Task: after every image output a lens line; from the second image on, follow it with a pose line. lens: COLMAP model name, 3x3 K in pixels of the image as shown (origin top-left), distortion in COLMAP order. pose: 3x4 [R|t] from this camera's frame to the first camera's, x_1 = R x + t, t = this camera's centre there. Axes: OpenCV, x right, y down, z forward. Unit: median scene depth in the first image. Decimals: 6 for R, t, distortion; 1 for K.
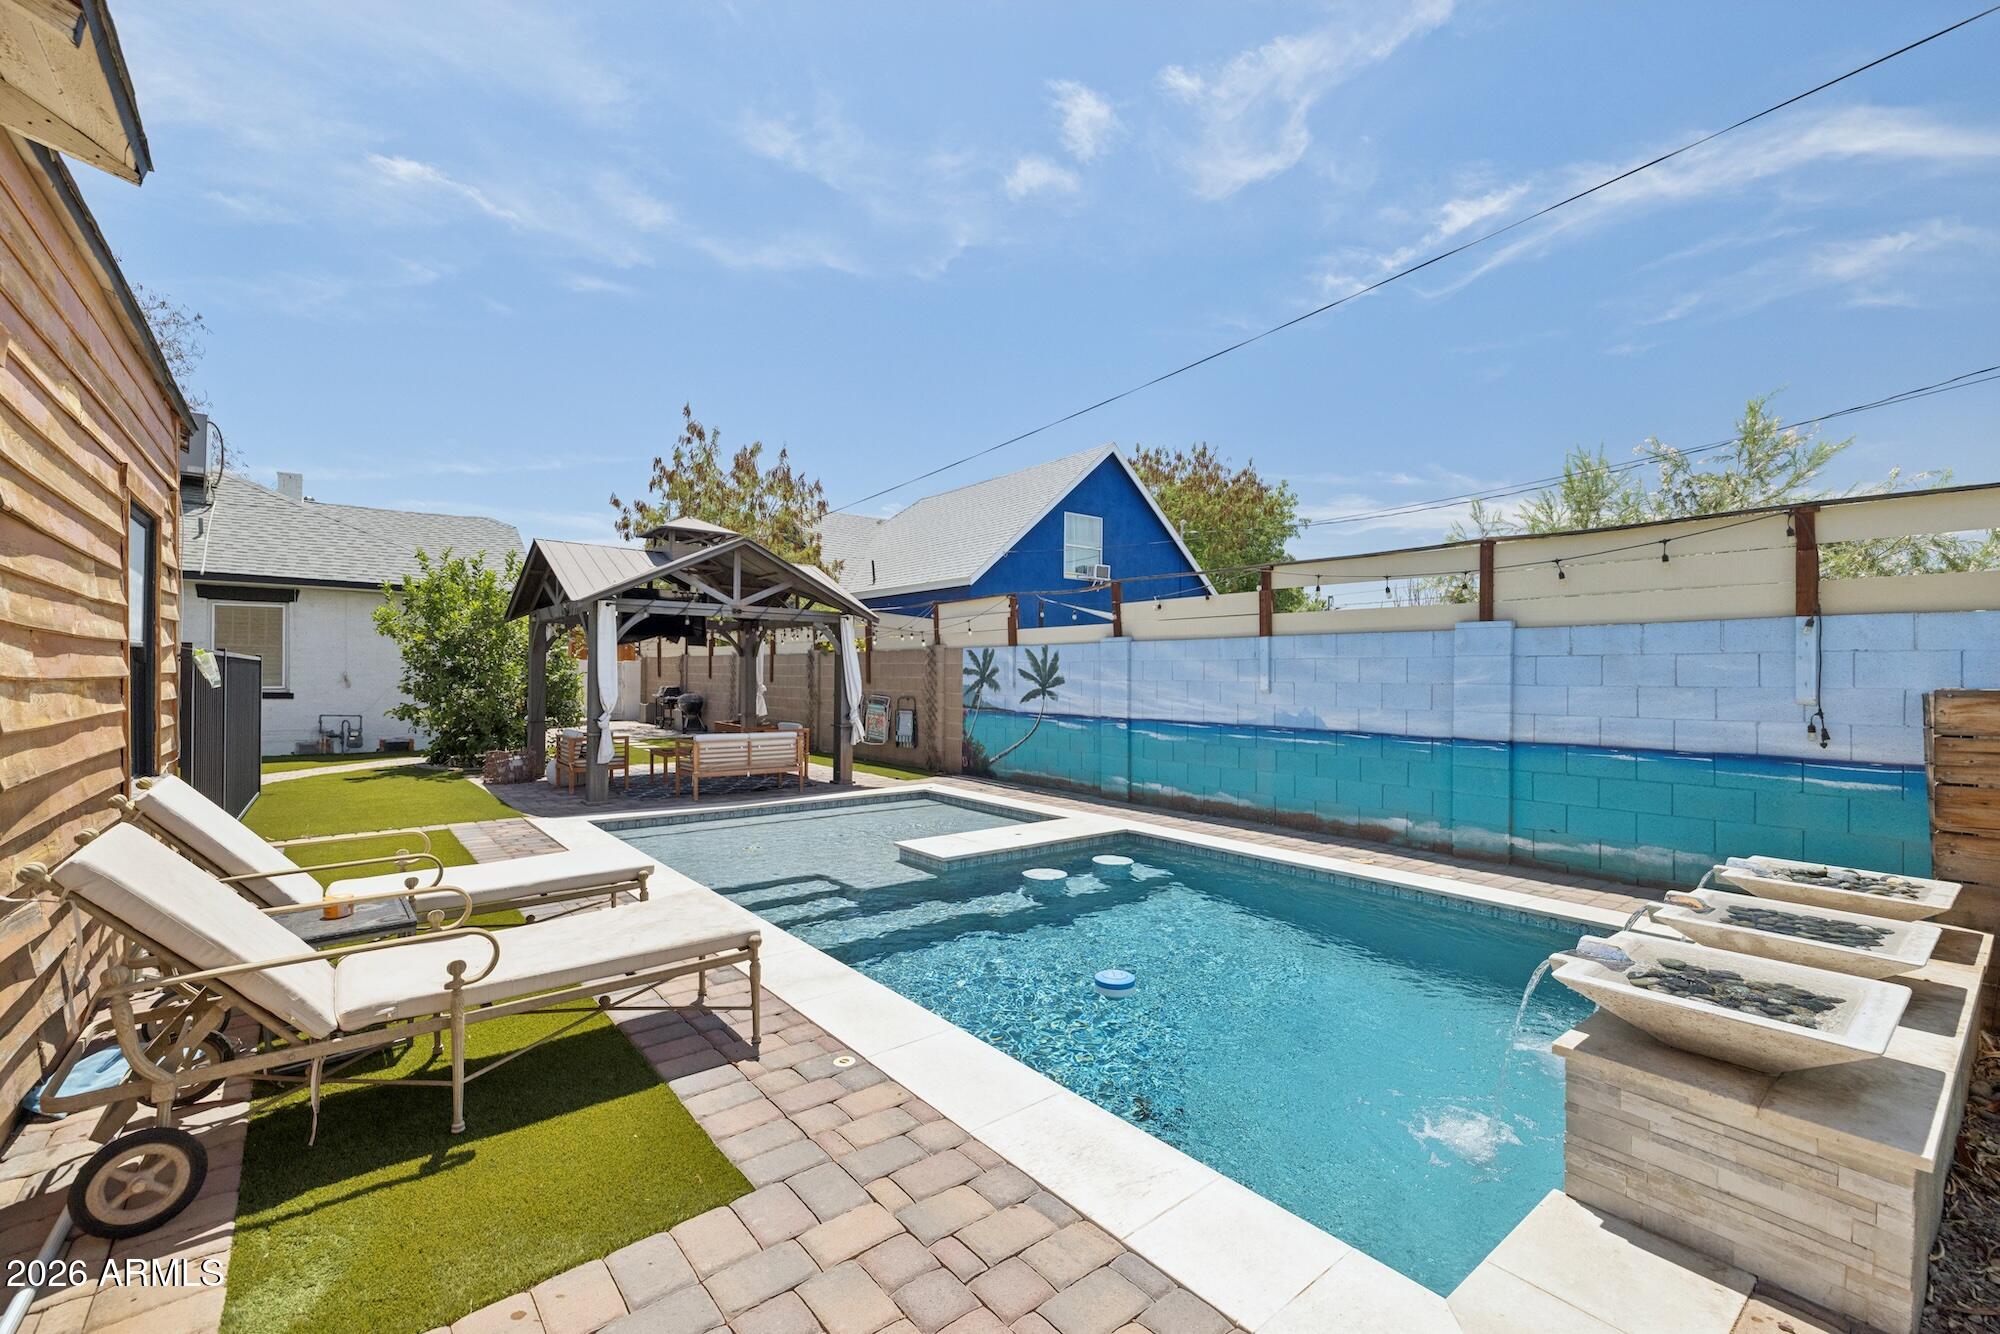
lens RADIAL K [[842.9, 0, 1006.4], [0, 842.9, 673.4], [0, 0, 1]] dist [0.000012, 0.000316]
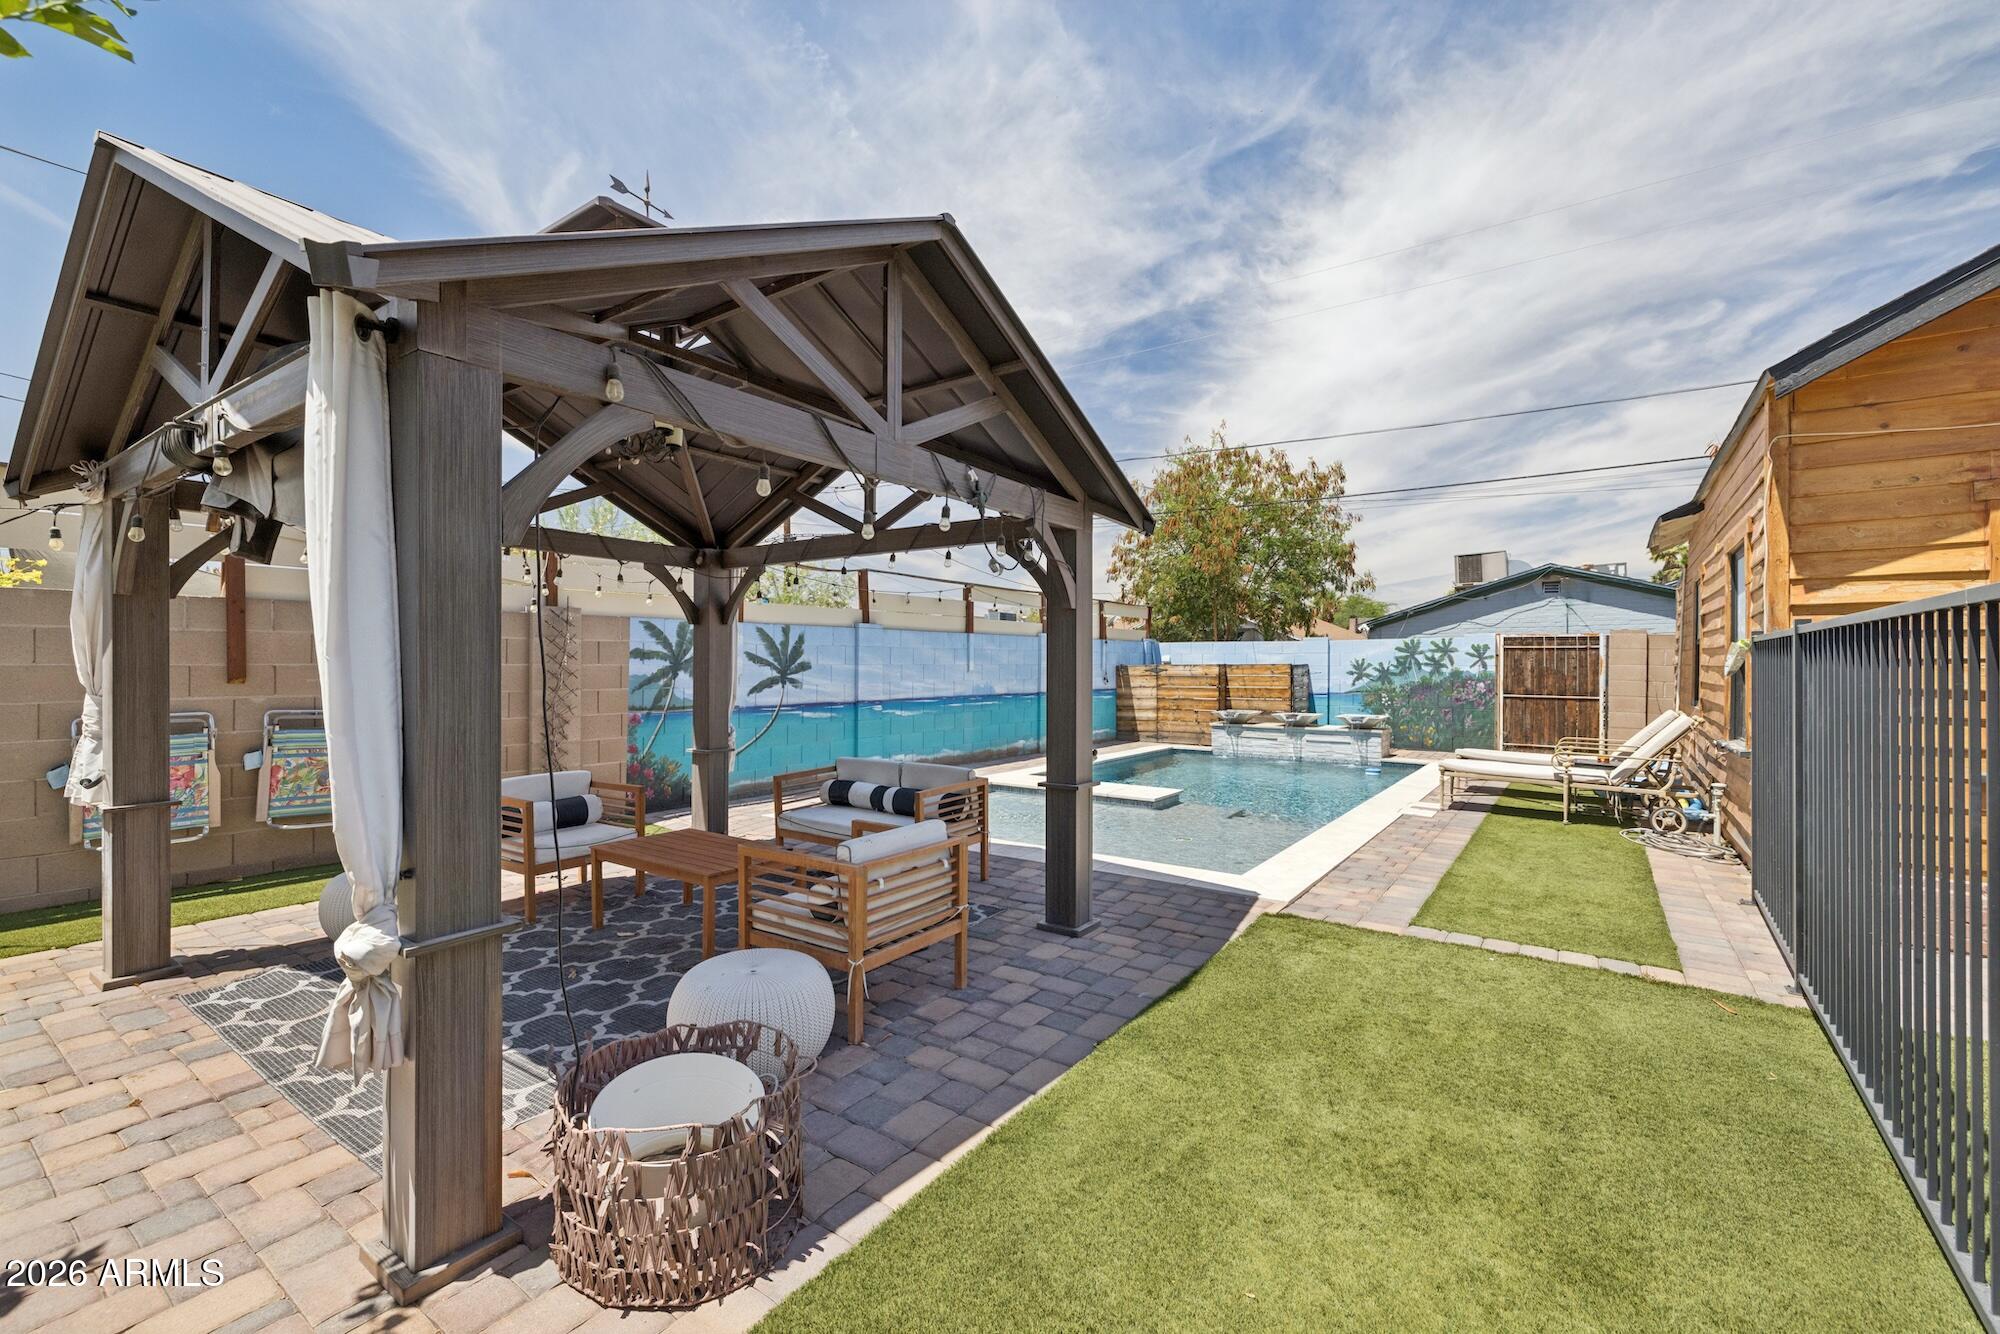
lens RADIAL K [[842.9, 0, 997.5], [0, 842.9, 678.5], [0, 0, 1]] dist [0.000012, 0.000316]
pose [[-0.263531, -0.022994, 0.964377, -0.839166], [-0.004806, 0.999735, 0.022524, 0.000566], [-0.964639, 0.001301, -0.263572, 1.025133]]
